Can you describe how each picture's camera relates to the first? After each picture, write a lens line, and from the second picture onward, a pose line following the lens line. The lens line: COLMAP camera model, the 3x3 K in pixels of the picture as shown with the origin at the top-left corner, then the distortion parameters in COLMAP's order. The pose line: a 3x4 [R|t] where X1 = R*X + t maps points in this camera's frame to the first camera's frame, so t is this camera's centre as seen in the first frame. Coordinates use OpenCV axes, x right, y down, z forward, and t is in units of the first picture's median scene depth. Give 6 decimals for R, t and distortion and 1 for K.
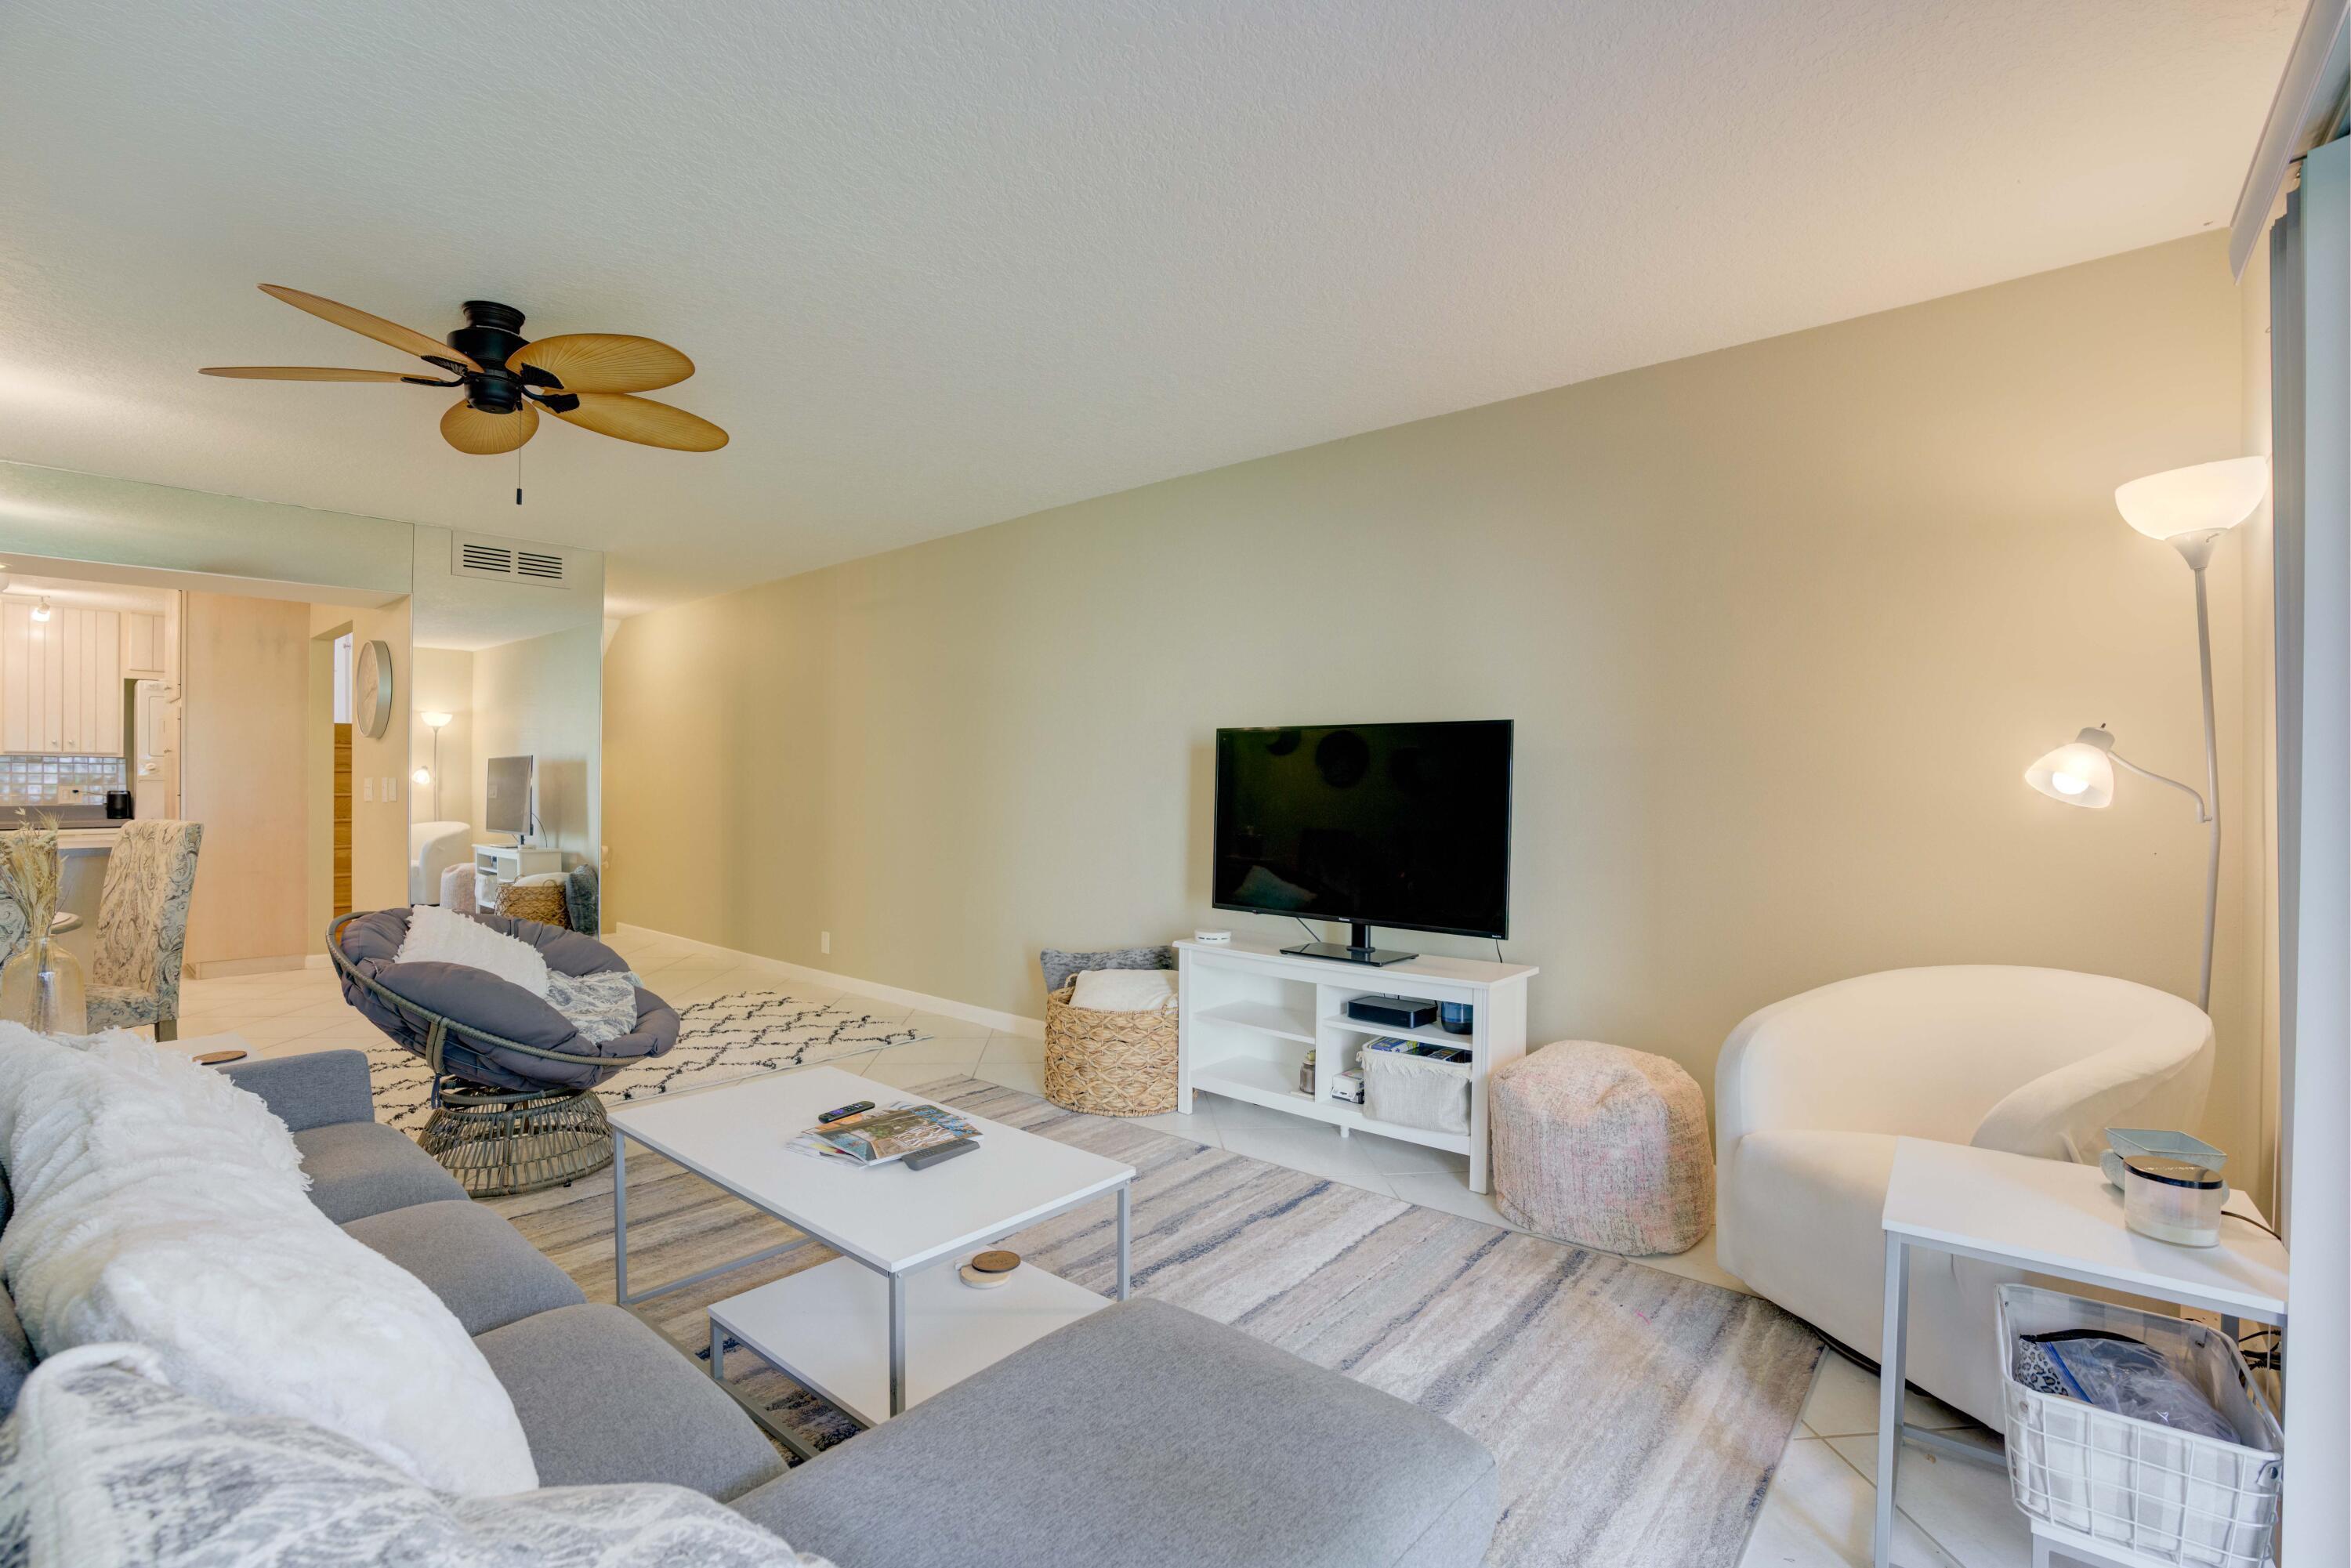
lens RADIAL K [[1070.2, 0, 1166.0], [0, 1070.2, 787.8], [0, 0, 1]] dist [-0.069459, 0.028519]
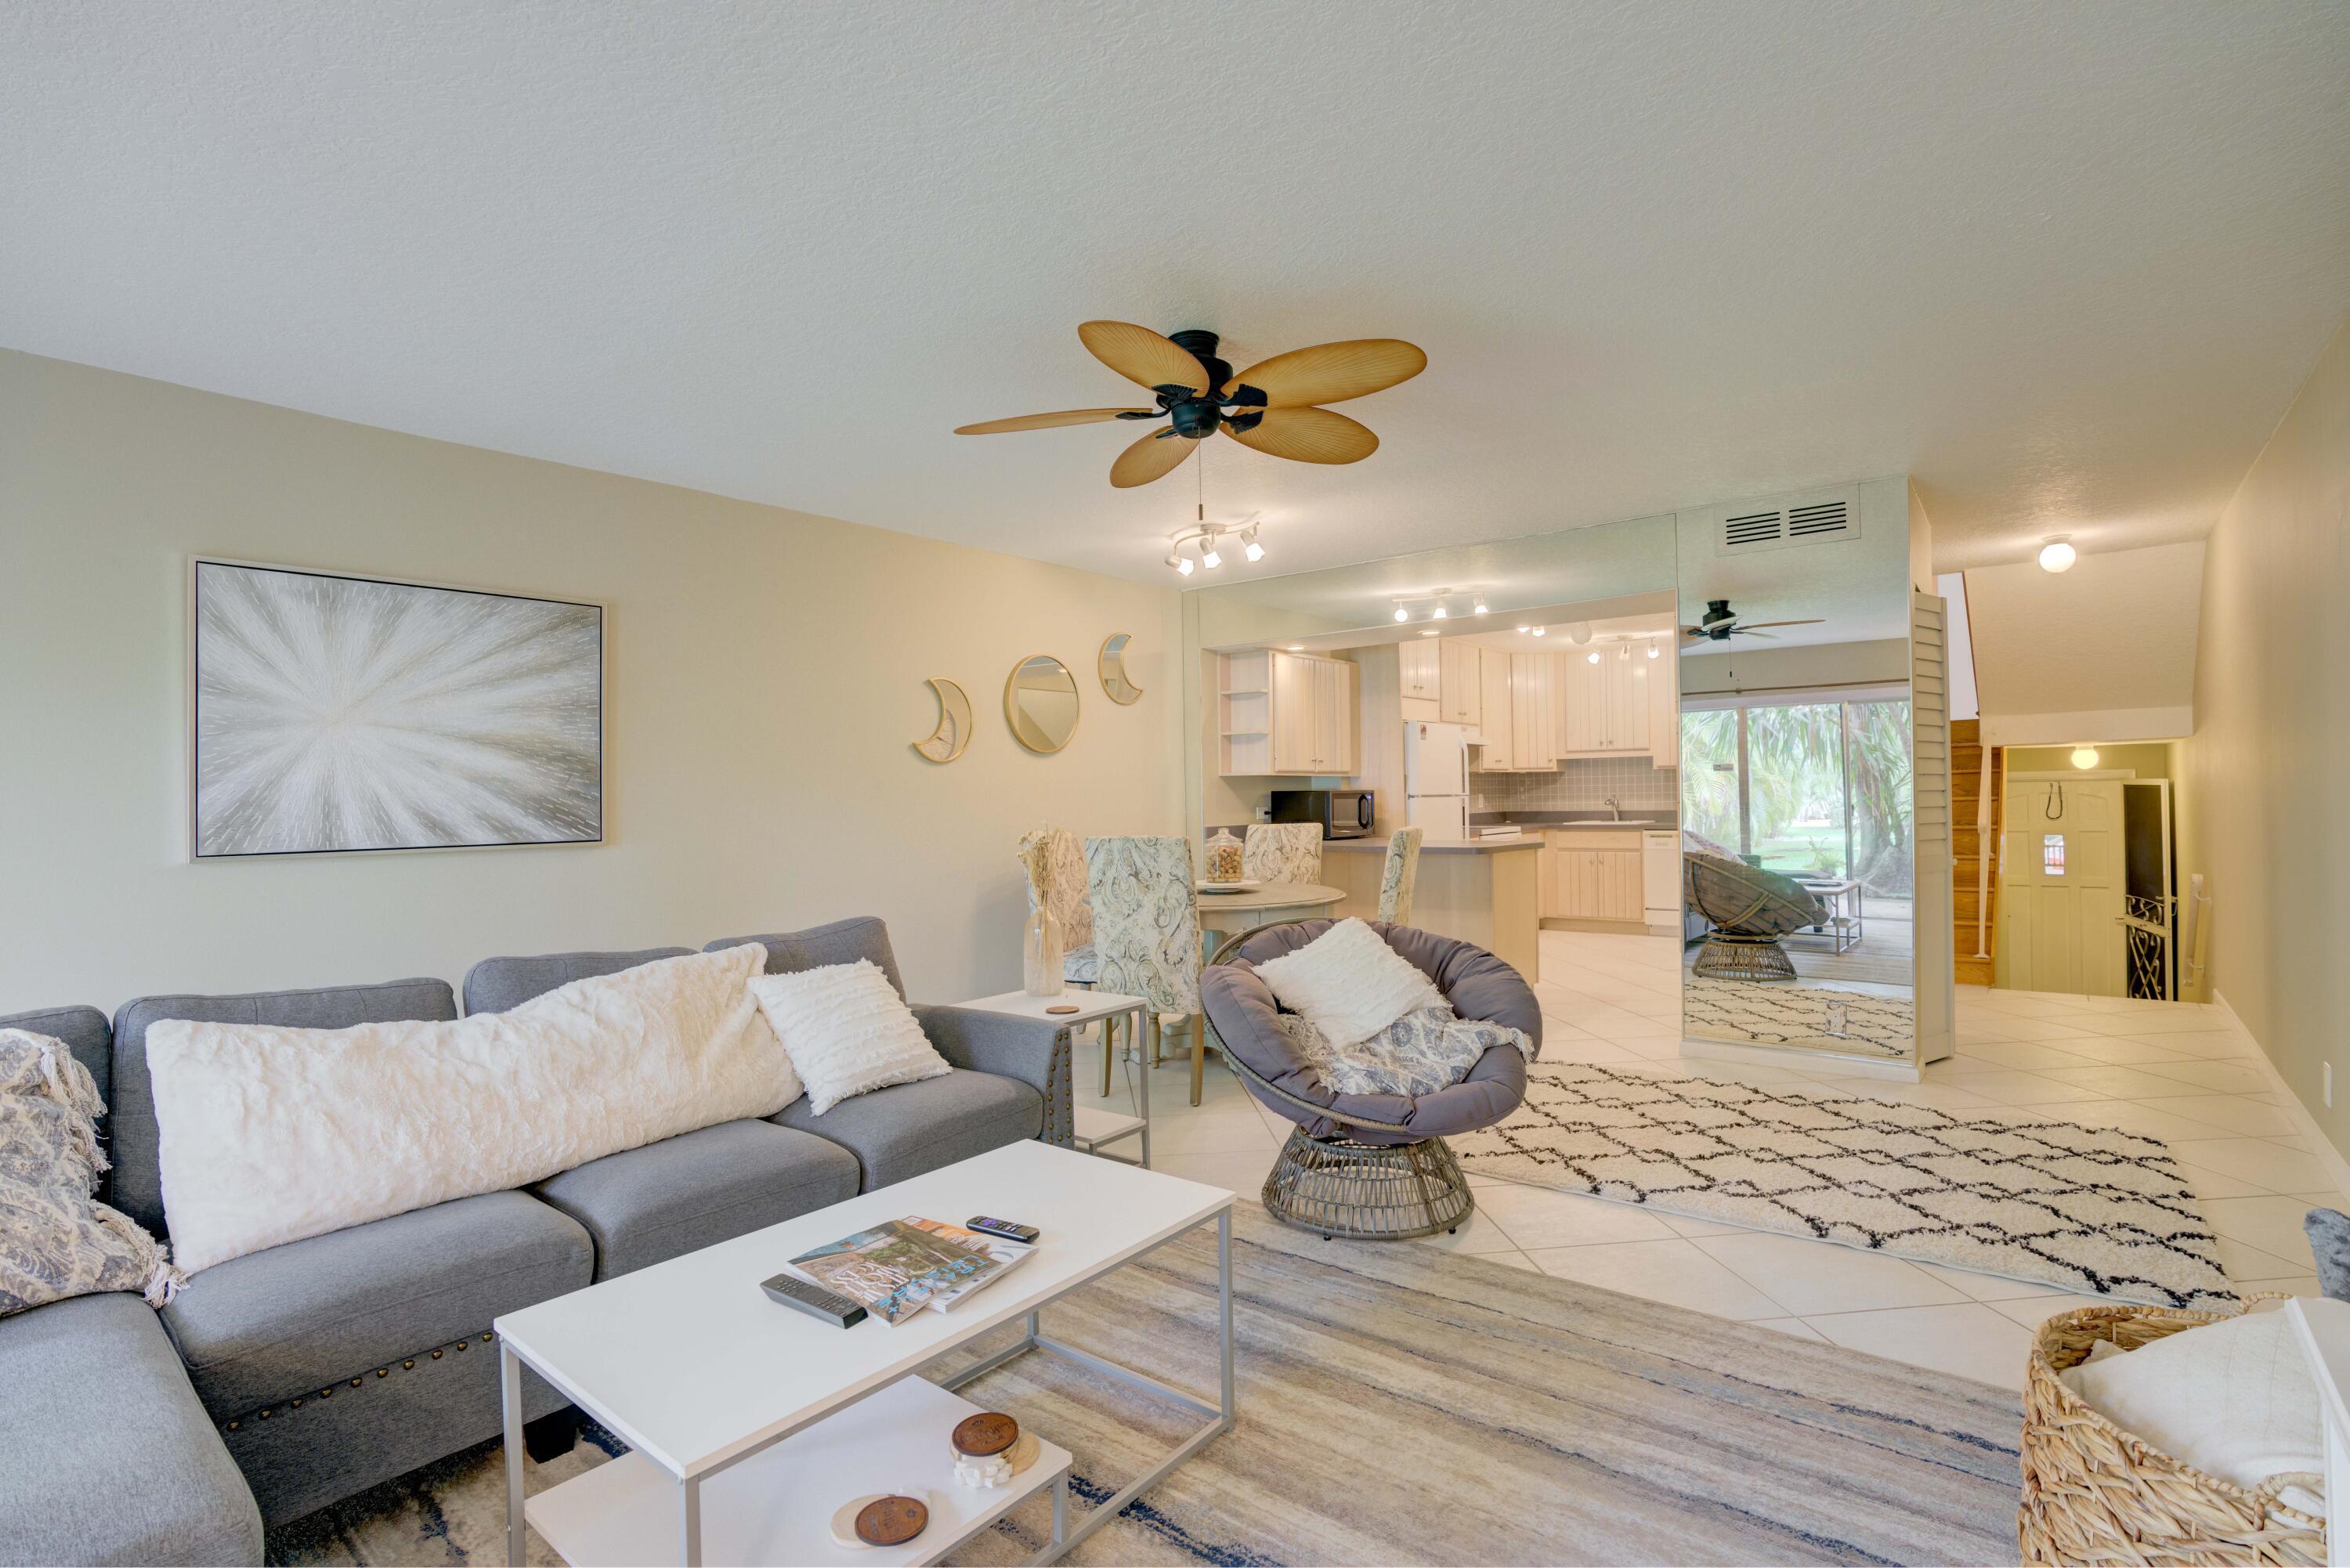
lens RADIAL K [[1105.3, 0, 1167.9], [0, 1105.3, 787.5], [0, 0, 1]] dist [-0.072374, 0.032690]
pose [[0.025432, -0.013142, -0.999590, 0.385403], [0.012933, 0.999834, -0.012816, -0.002263], [0.999593, -0.012602, 0.025597, 0.851311]]
